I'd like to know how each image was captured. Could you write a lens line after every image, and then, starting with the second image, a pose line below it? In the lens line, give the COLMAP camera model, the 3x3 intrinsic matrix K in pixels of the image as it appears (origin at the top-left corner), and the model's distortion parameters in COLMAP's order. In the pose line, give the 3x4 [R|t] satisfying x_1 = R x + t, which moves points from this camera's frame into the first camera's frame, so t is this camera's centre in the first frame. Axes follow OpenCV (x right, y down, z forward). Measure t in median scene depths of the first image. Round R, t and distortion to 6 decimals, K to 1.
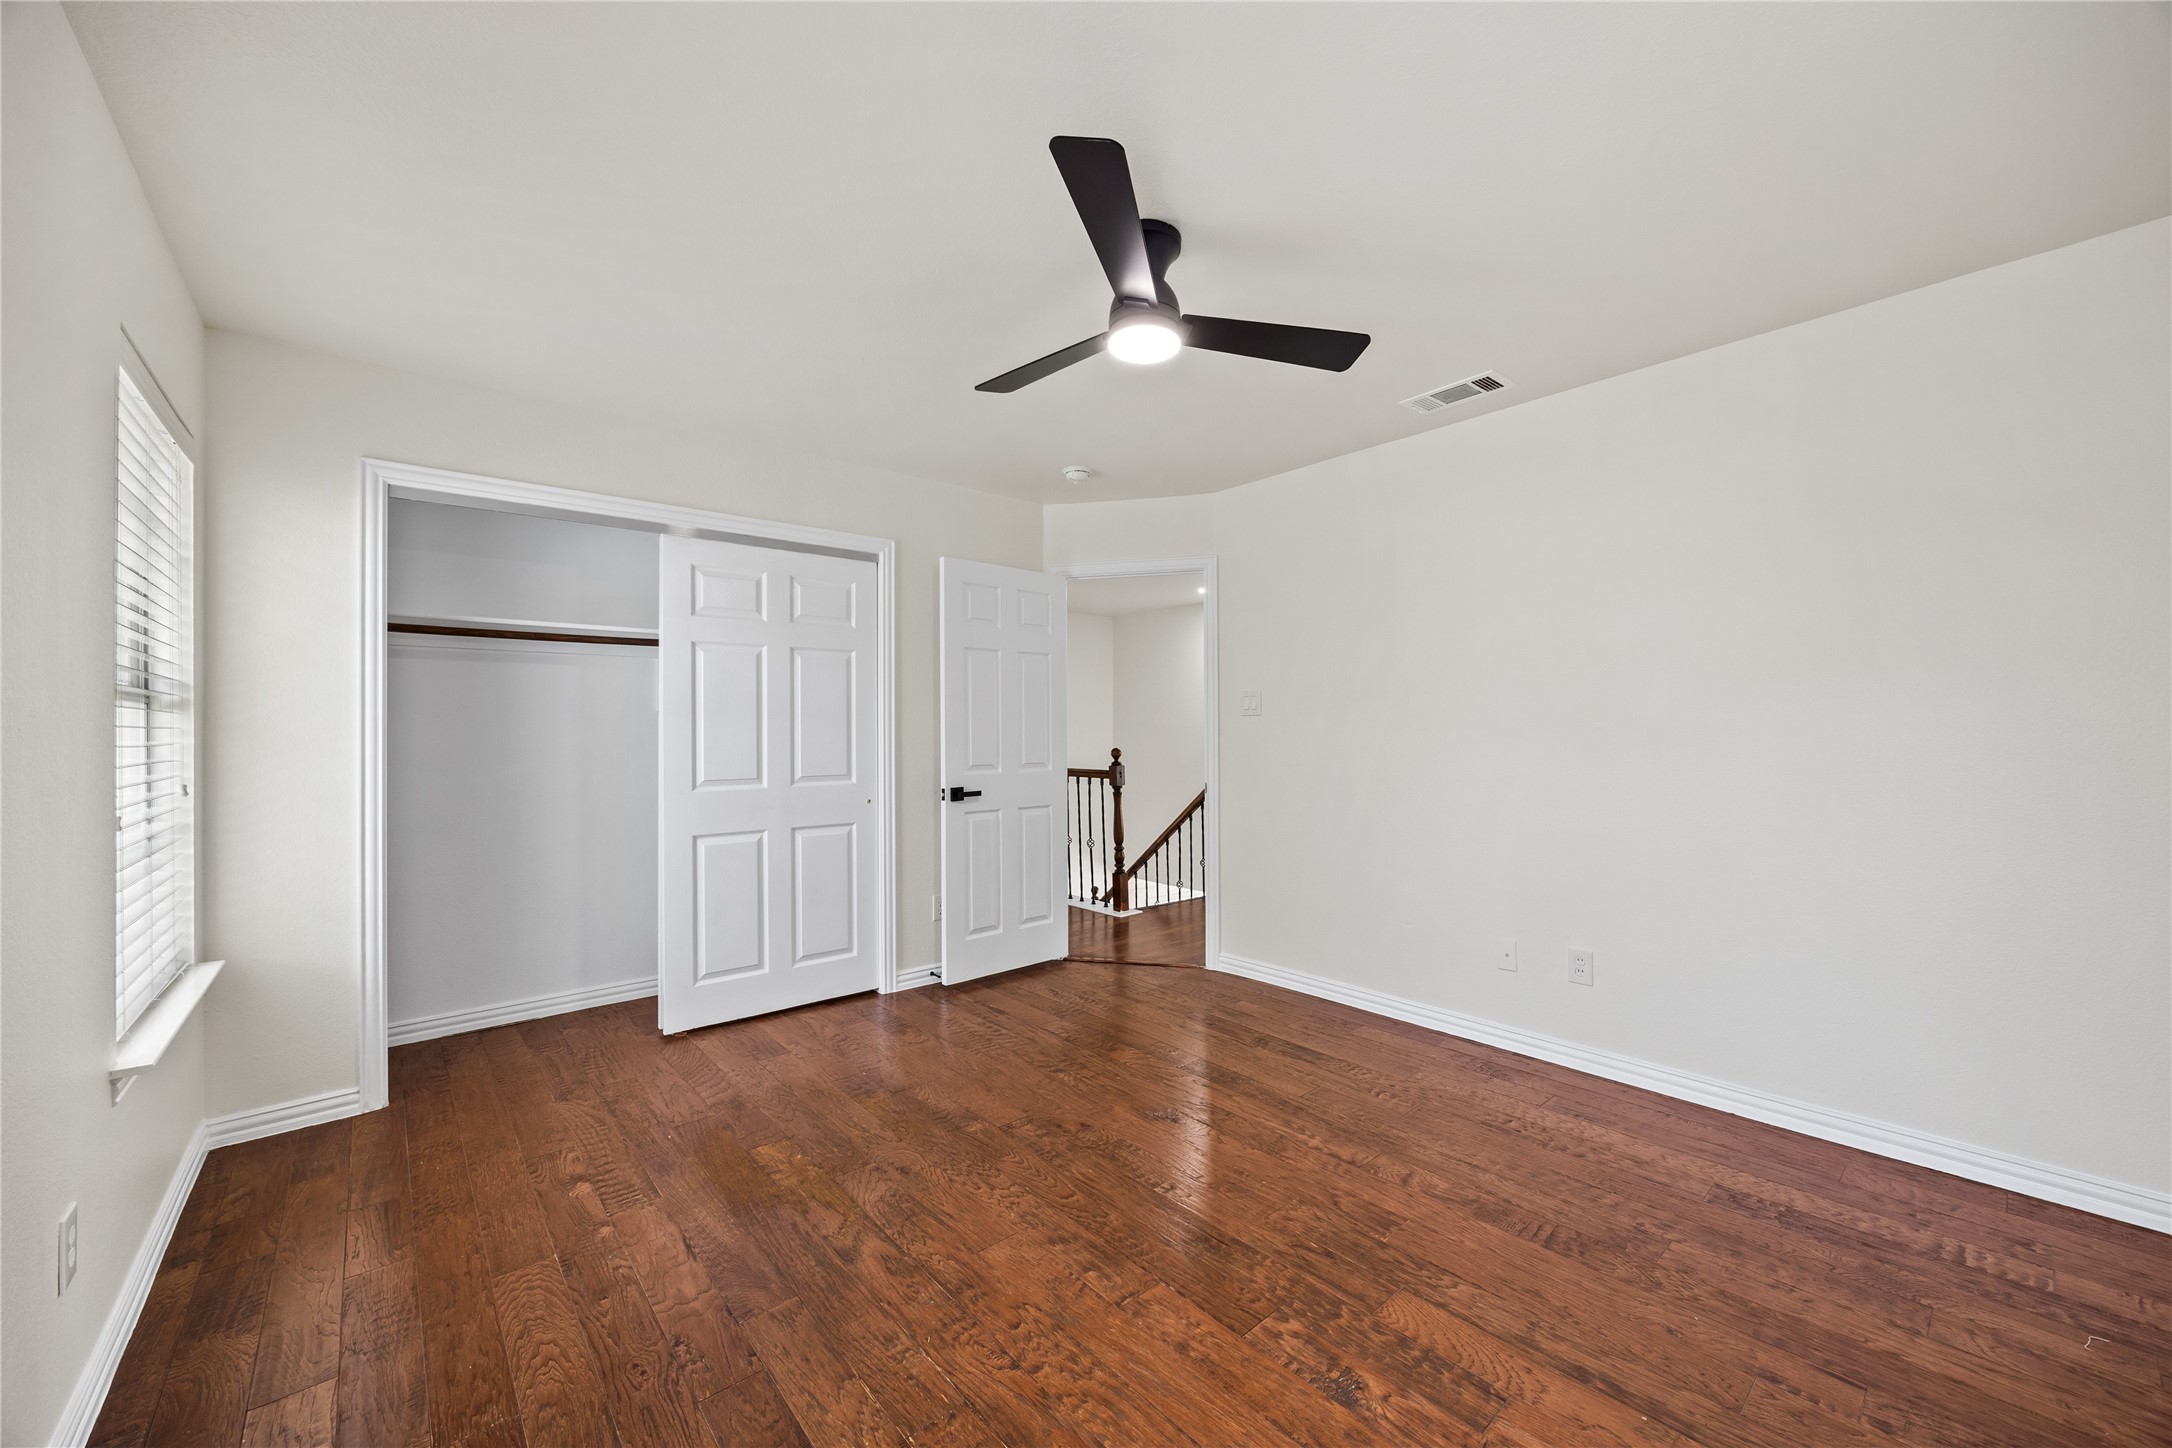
lens RADIAL K [[839.7, 0, 1084.0], [0, 839.7, 725.2], [0, 0, 1]] dist [-0.007988, 0.000475]
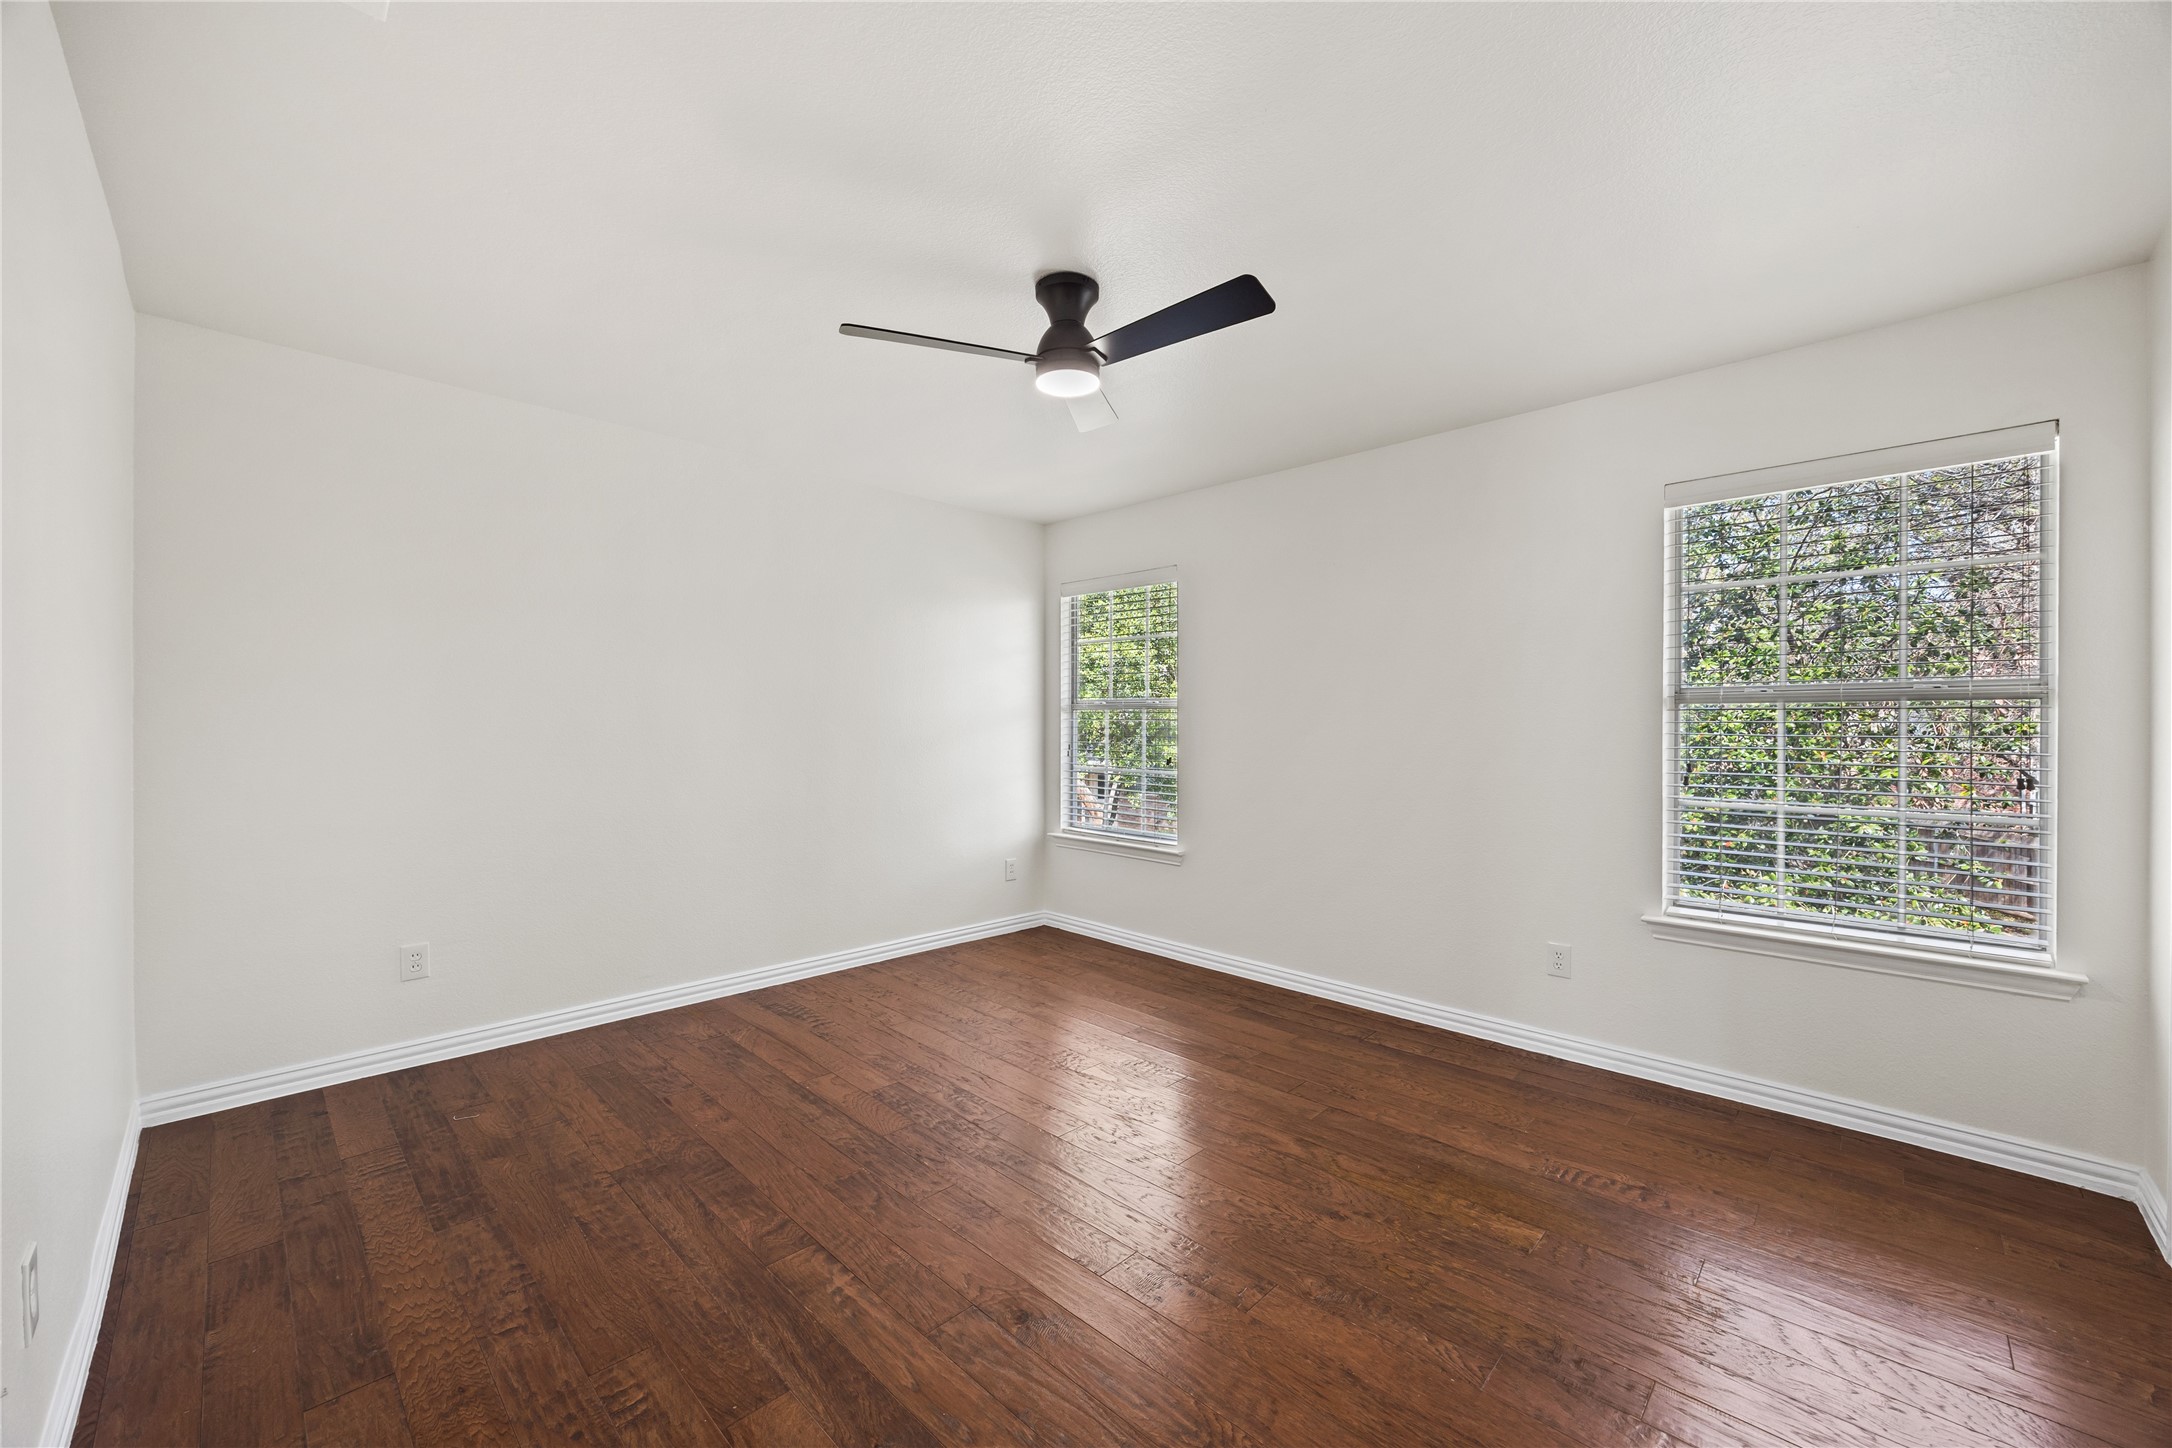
lens RADIAL K [[839.7, 0, 1088.7], [0, 839.7, 724.0], [0, 0, 1]] dist [-0.007988, 0.000475]
pose [[-0.995650, 0.003227, -0.093121, 0.147496], [0.003547, 0.999988, -0.003269, 0.007661], [0.093110, -0.003585, -0.995649, 2.095863]]
